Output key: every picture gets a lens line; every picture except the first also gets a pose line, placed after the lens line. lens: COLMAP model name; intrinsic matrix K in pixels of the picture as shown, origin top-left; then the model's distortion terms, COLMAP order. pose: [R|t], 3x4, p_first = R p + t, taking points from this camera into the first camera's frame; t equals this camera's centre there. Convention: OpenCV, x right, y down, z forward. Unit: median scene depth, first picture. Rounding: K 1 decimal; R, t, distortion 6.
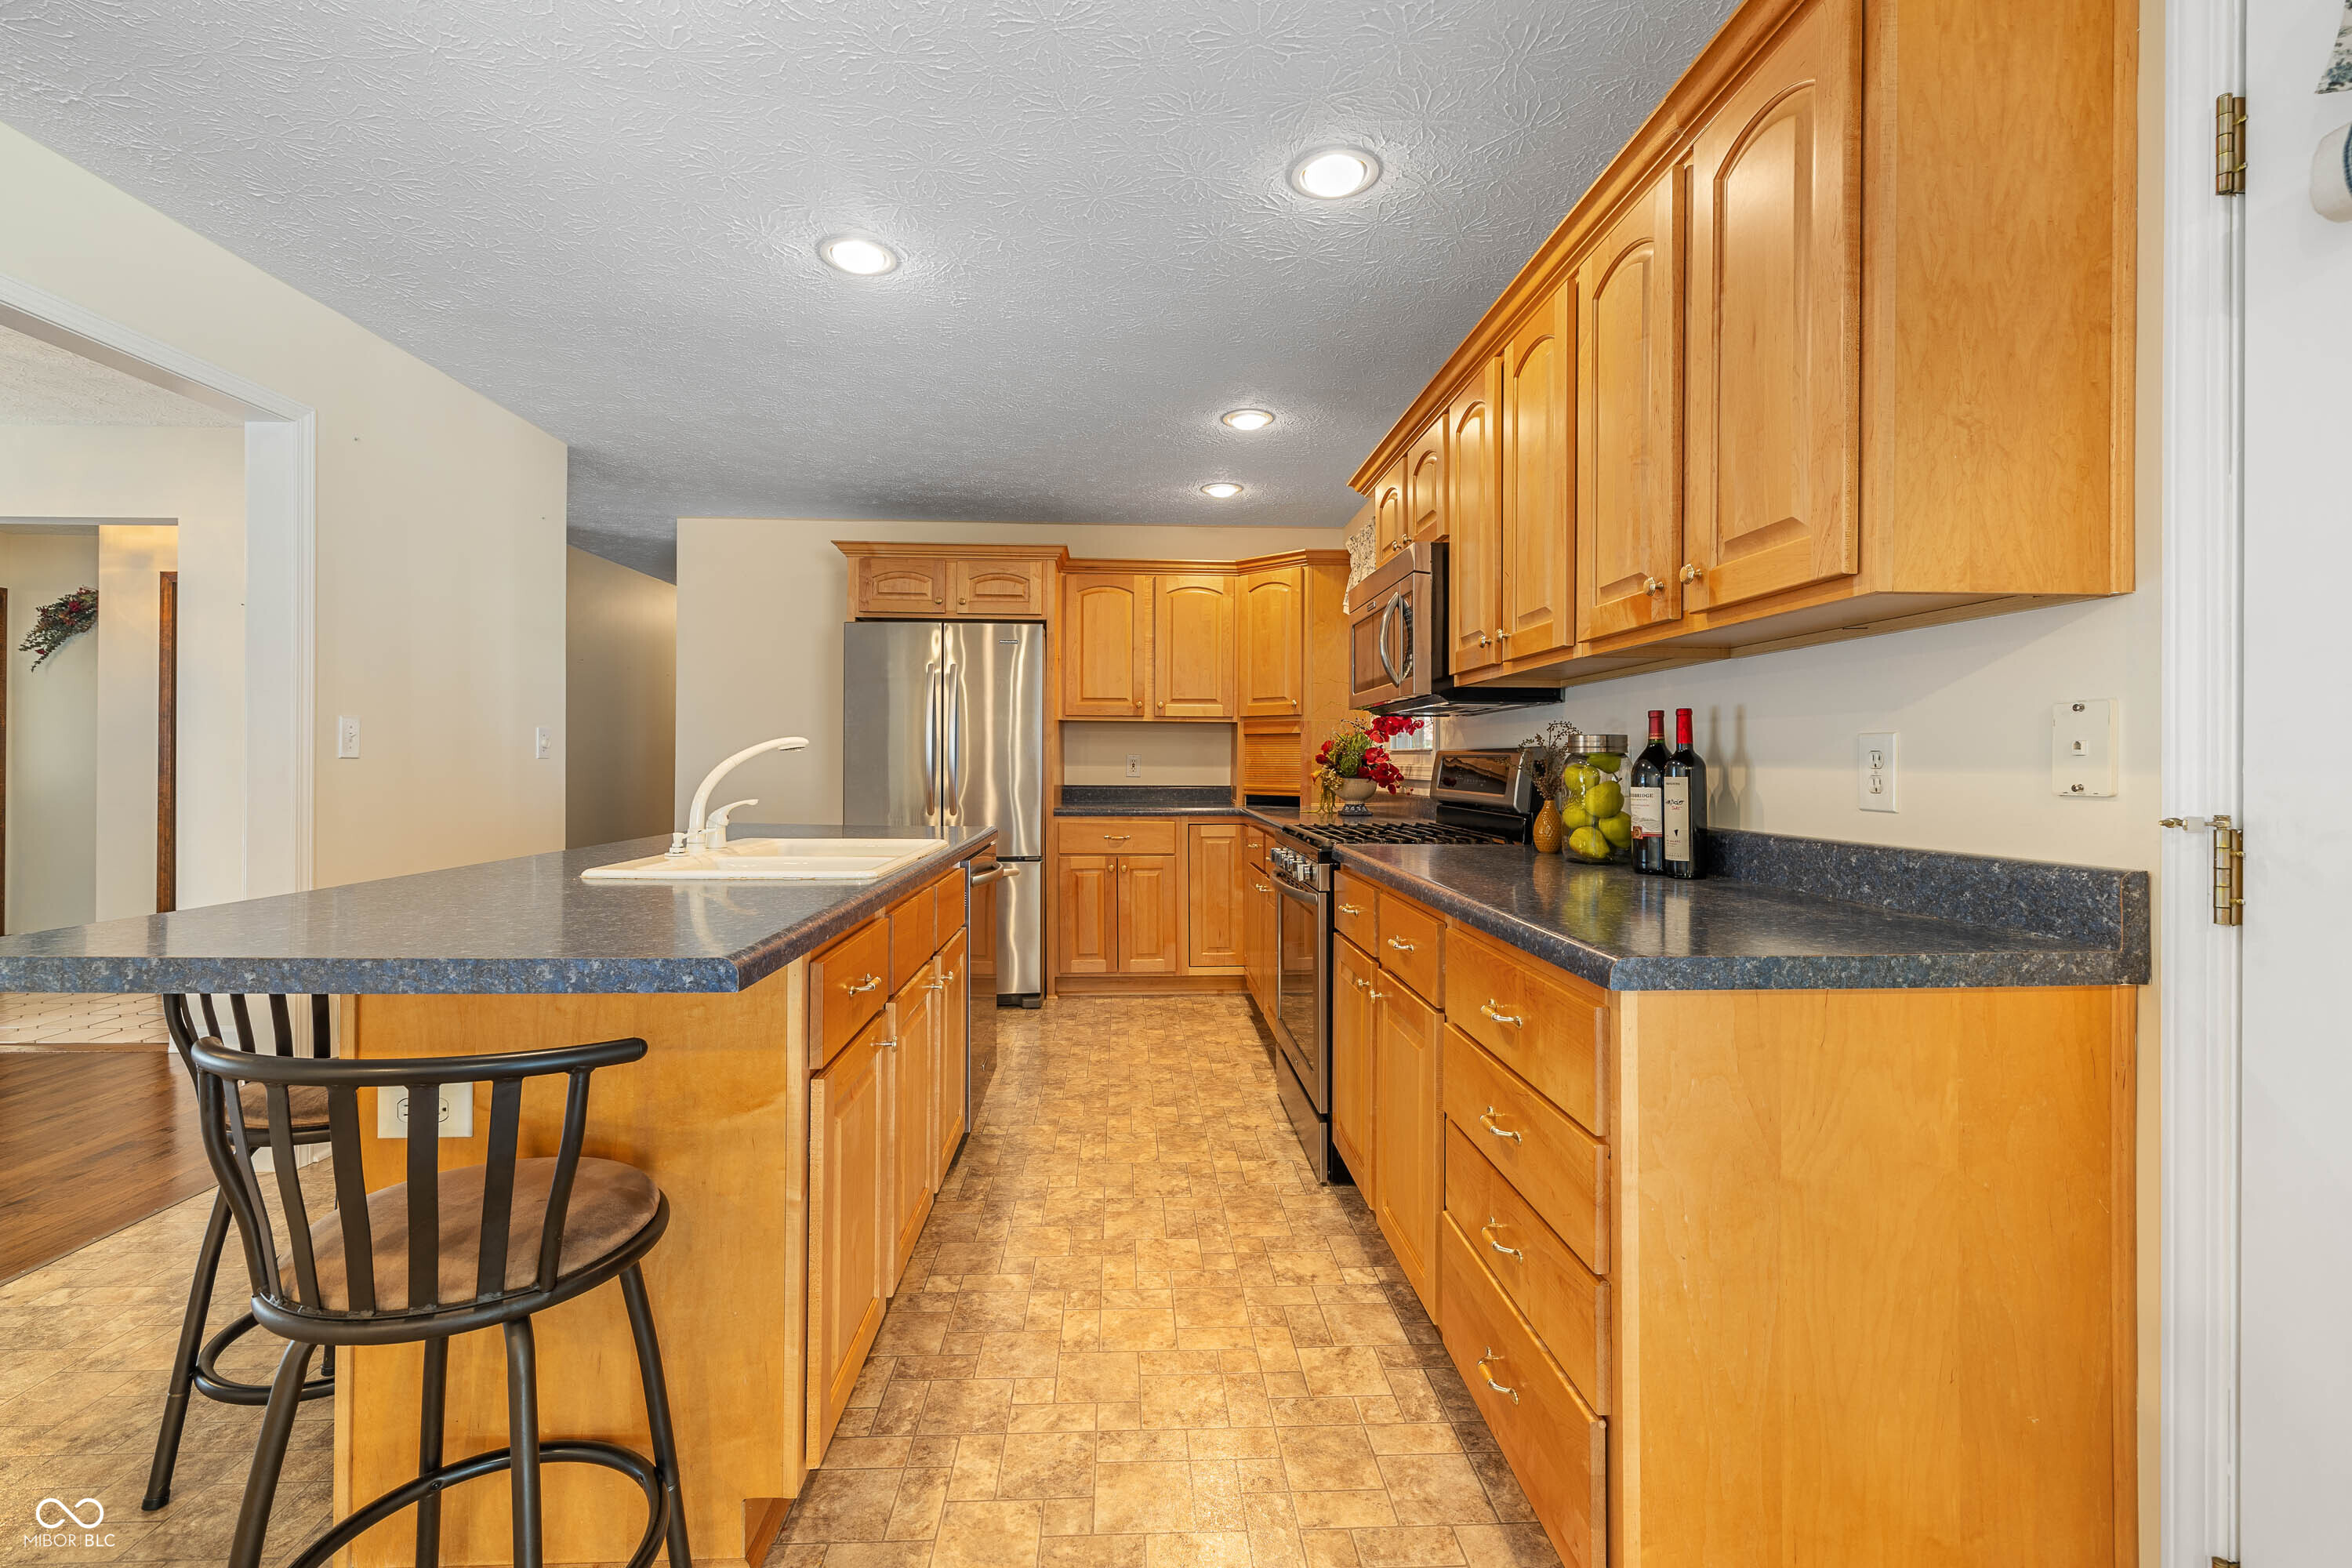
lens RADIAL K [[992.1, 0, 1180.4], [0, 992.1, 756.4], [0, 0, 1]] dist [-0.003108, -0.000761]
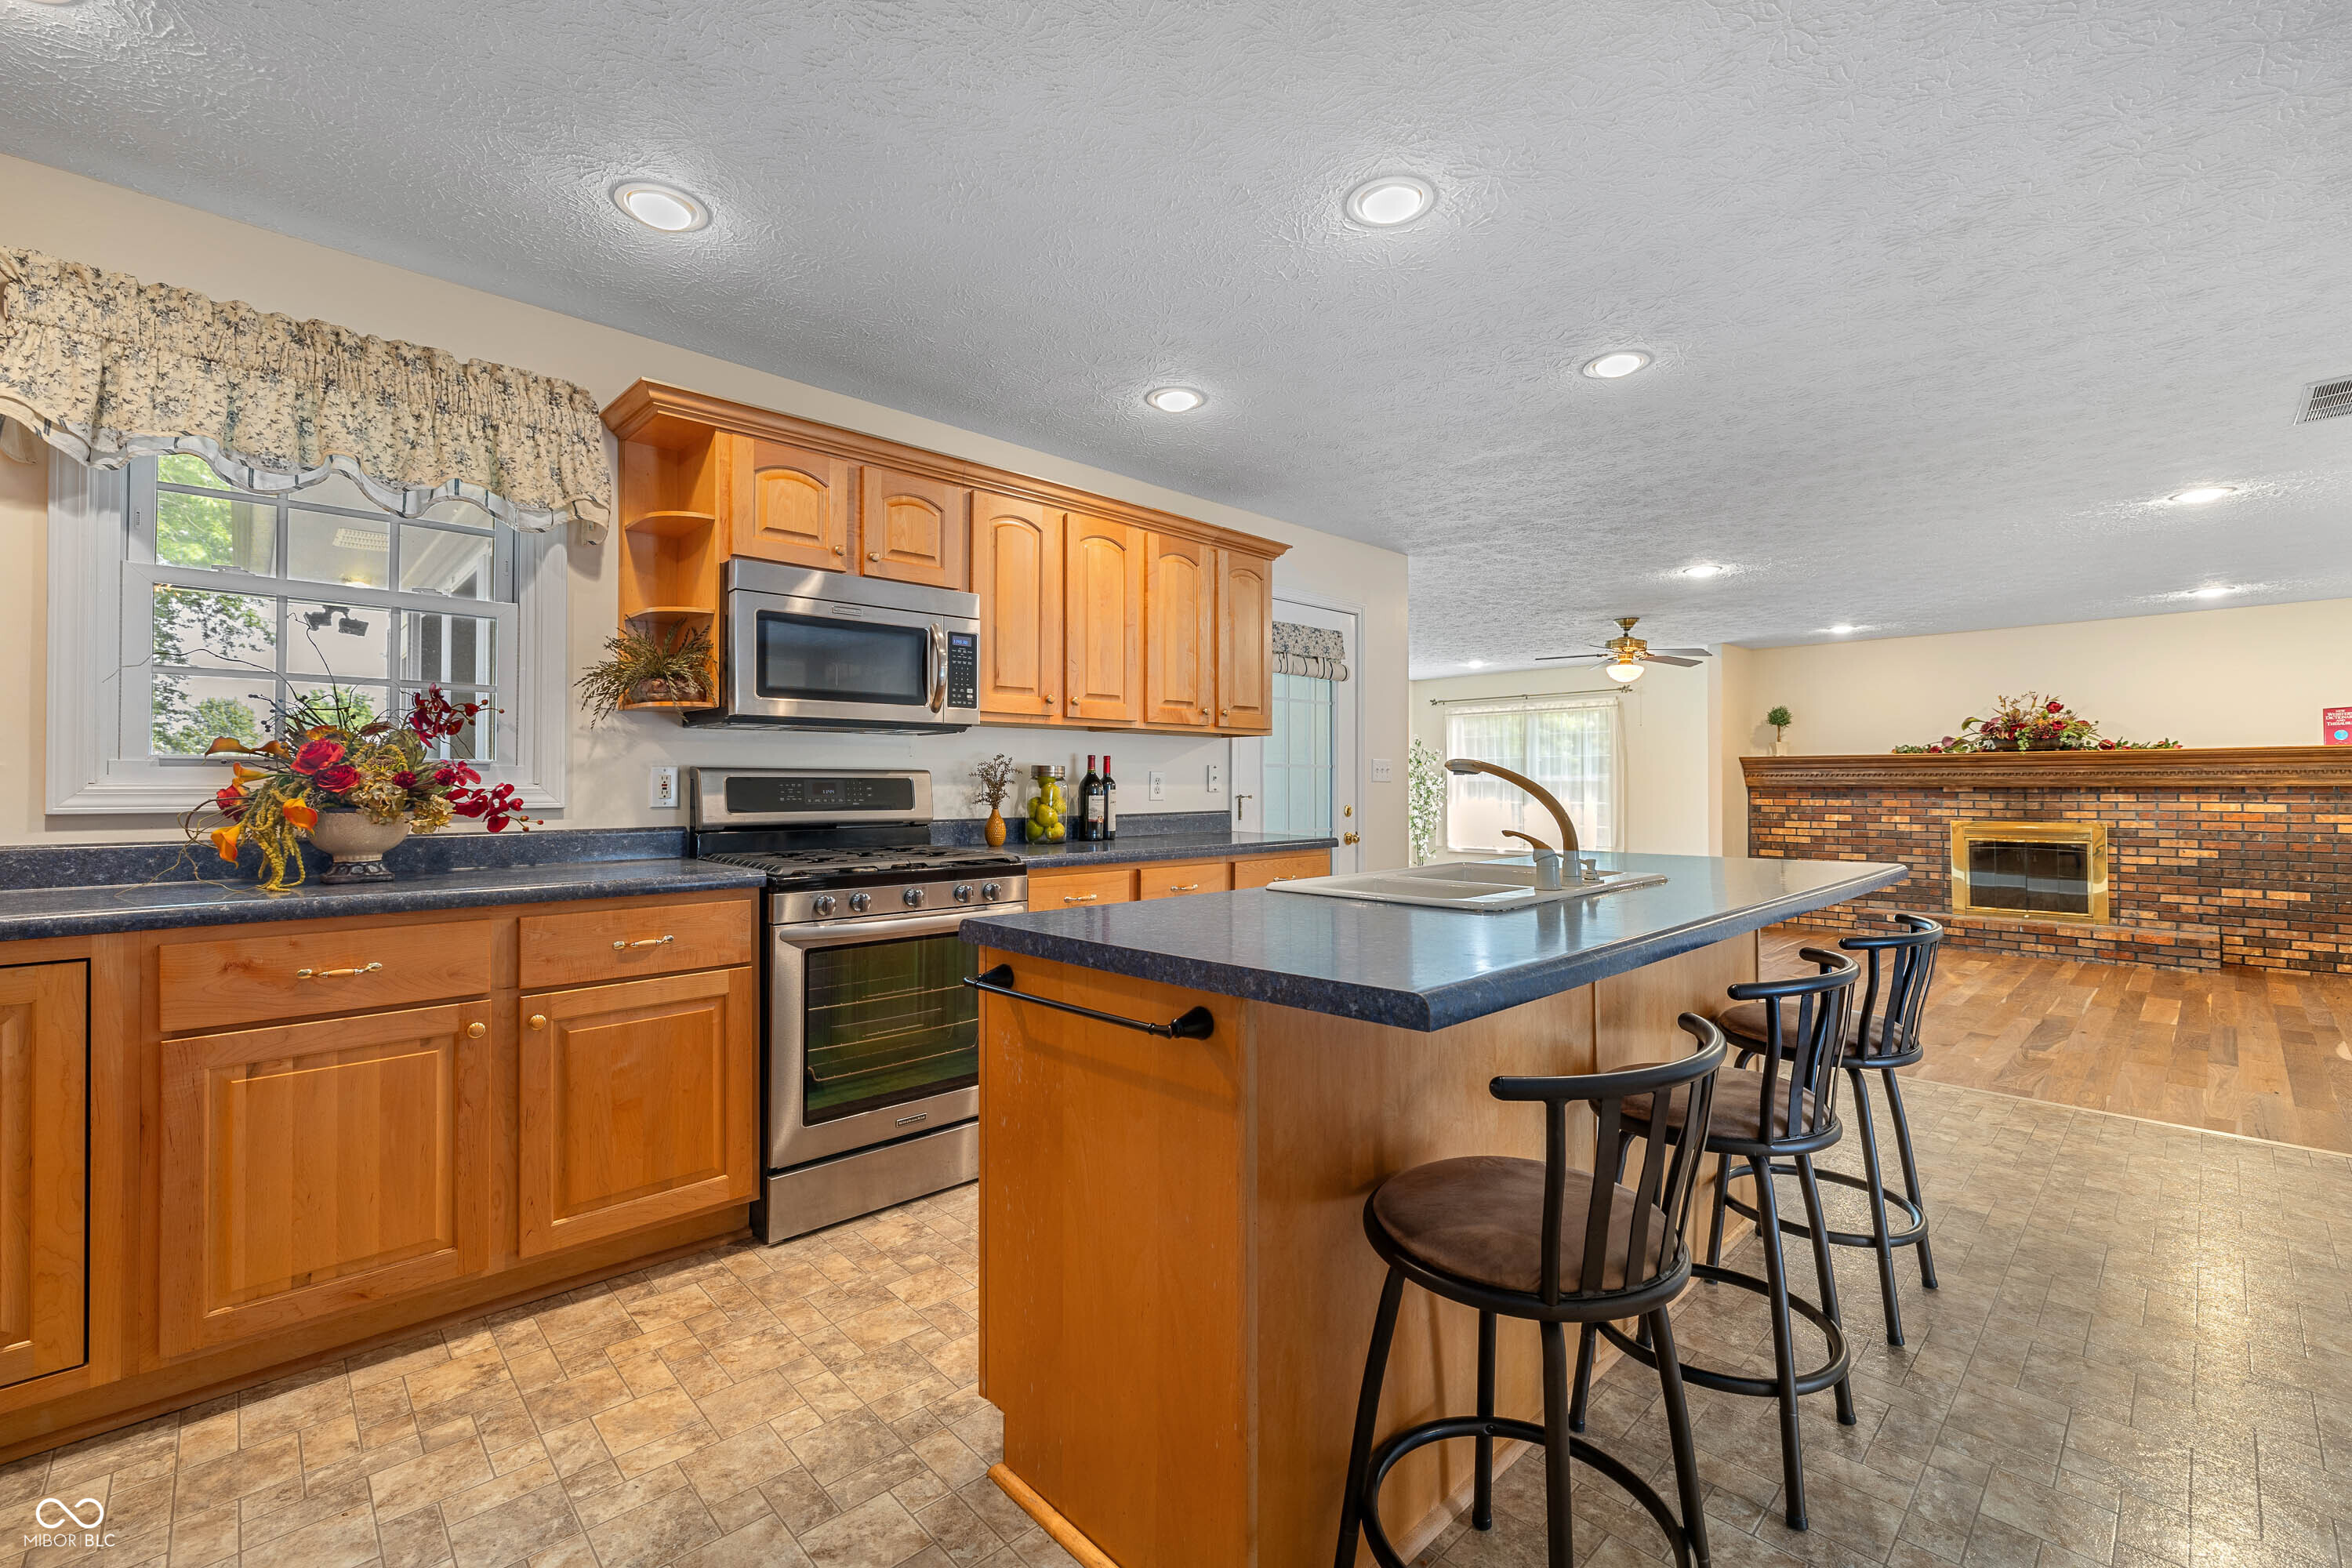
lens RADIAL K [[992.1, 0, 1161.2], [0, 992.1, 773.9], [0, 0, 1]] dist [-0.003108, -0.000761]
pose [[-0.642875, 0.000586, 0.765971, -0.581130], [-0.008834, 0.999928, -0.008179, 0.002239], [-0.765920, -0.012024, -0.642824, 1.154096]]
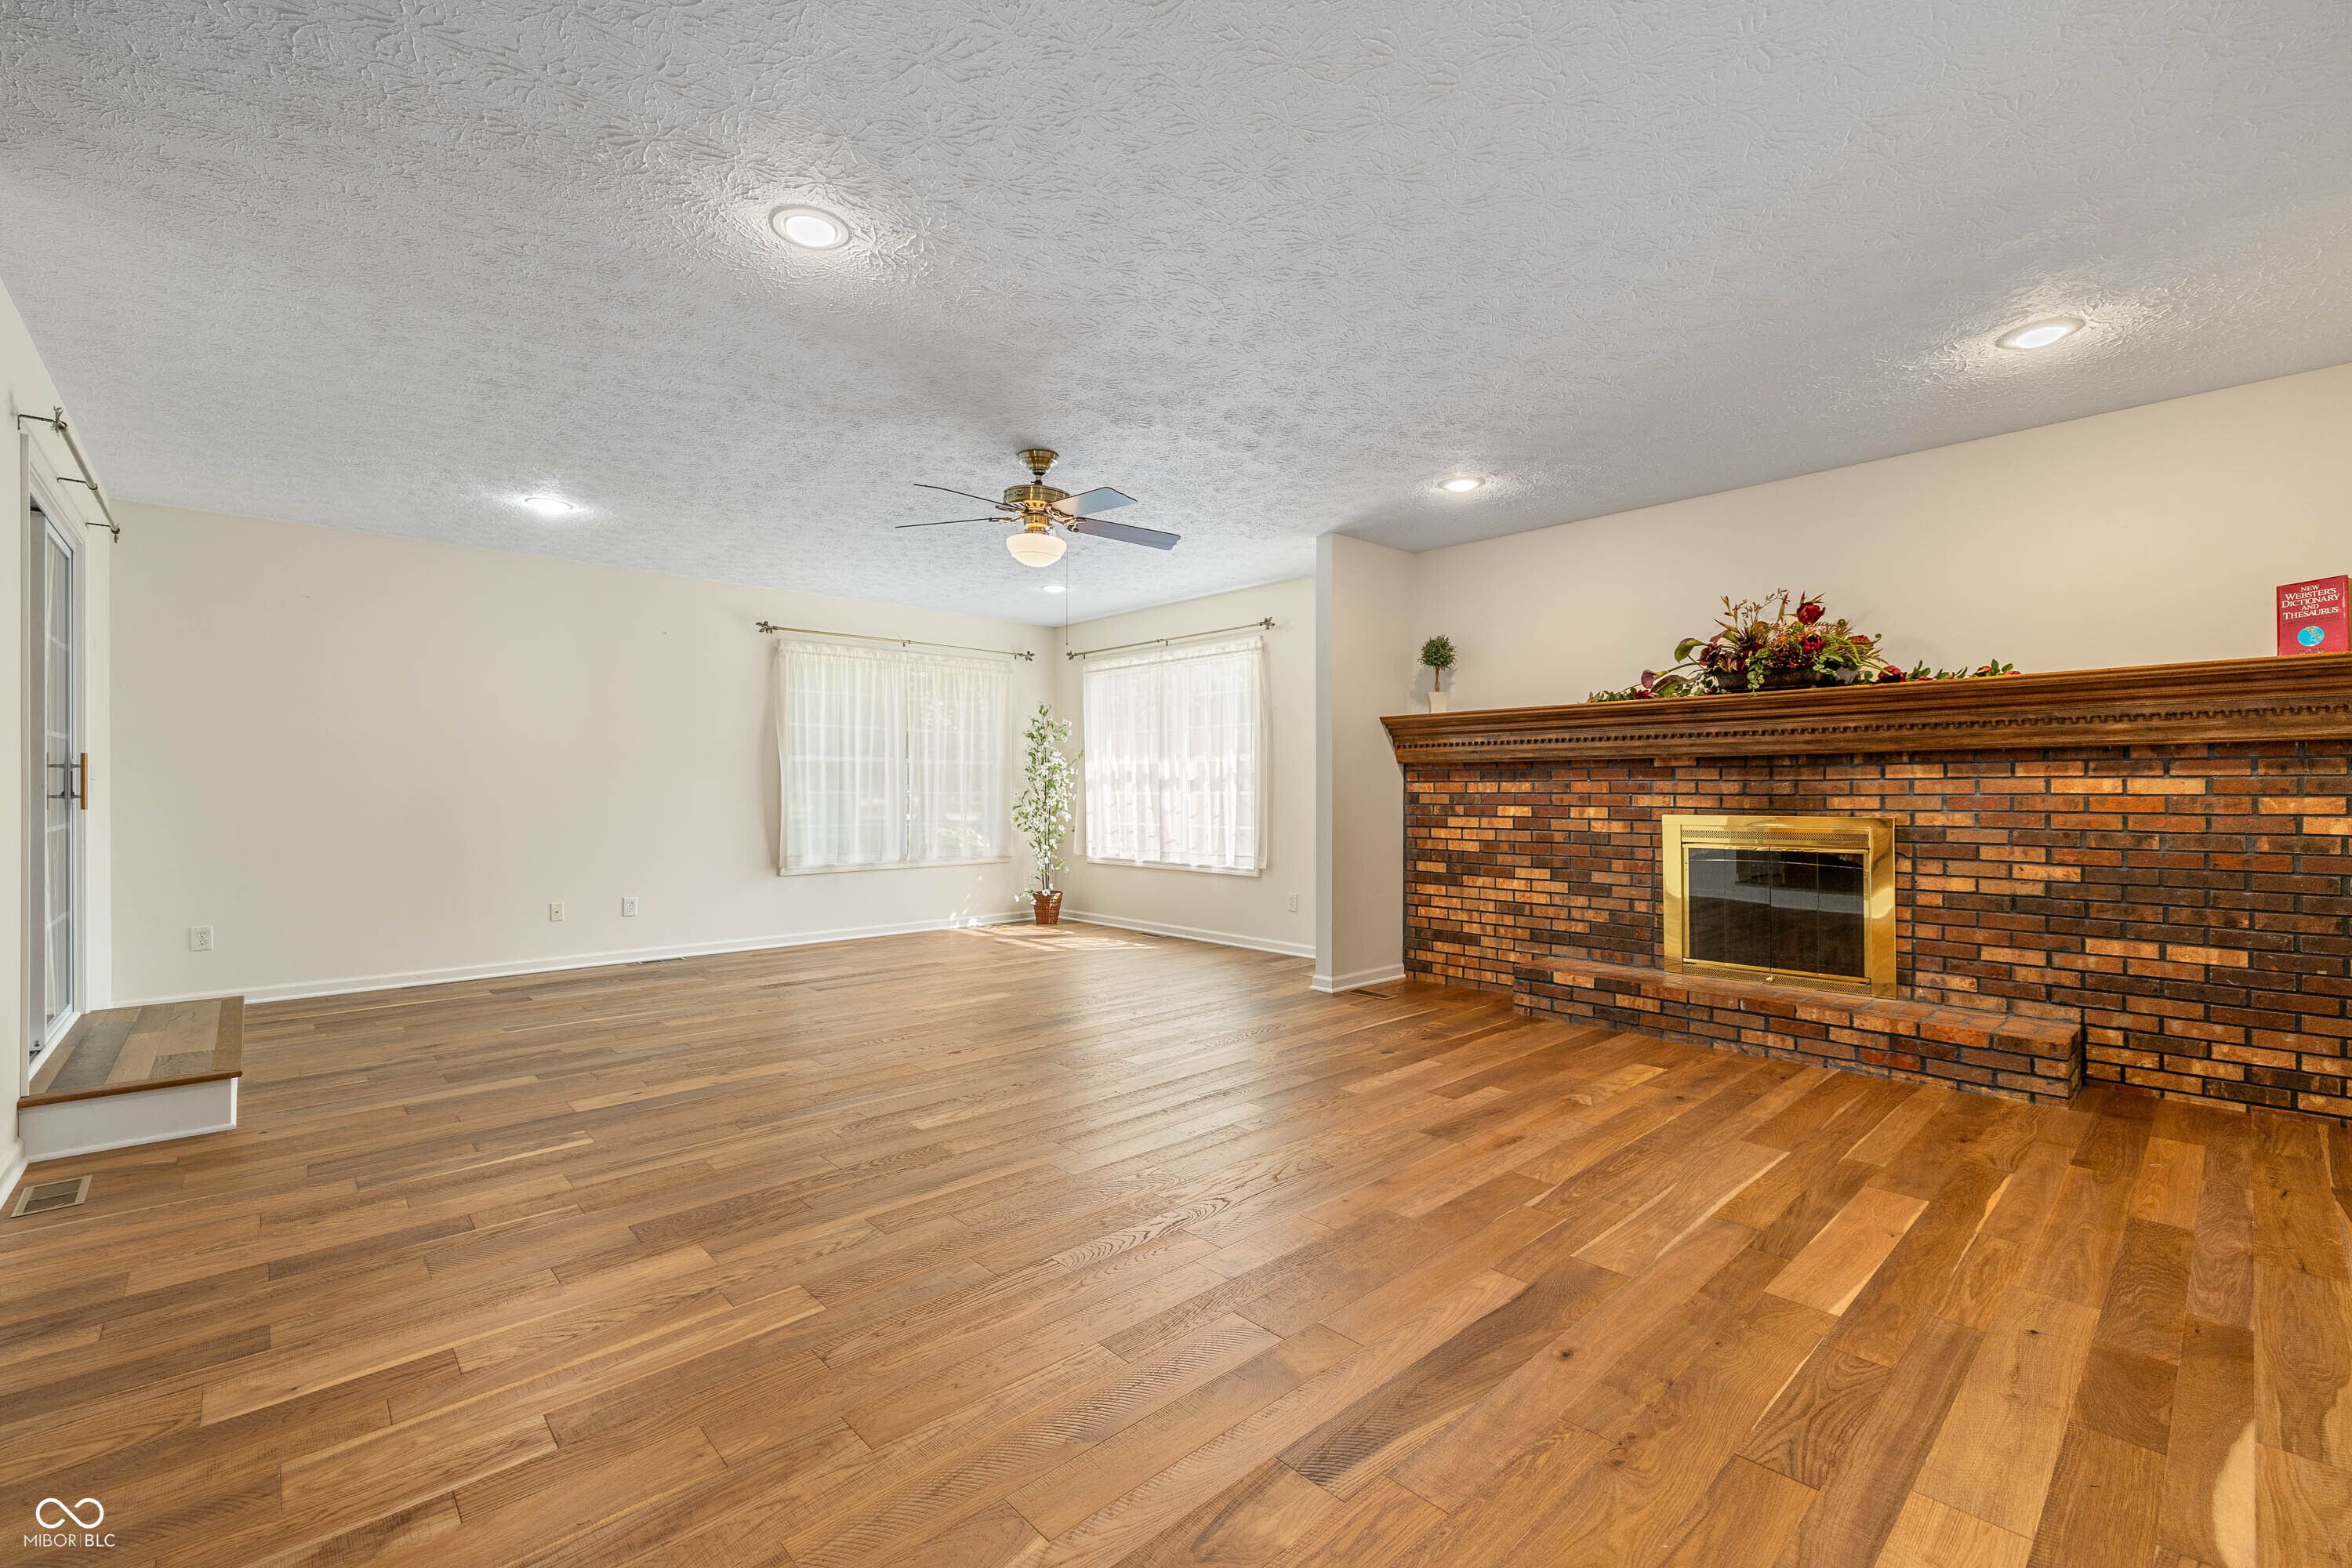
lens RADIAL K [[992.1, 0, 1161.7], [0, 992.1, 793.0], [0, 0, 1]] dist [-0.003108, -0.000761]
pose [[-0.634988, -0.009370, 0.772465, -0.617992], [-0.009701, 0.999944, 0.004154, 0.046666], [-0.772461, -0.004856, -0.635044, -0.302024]]
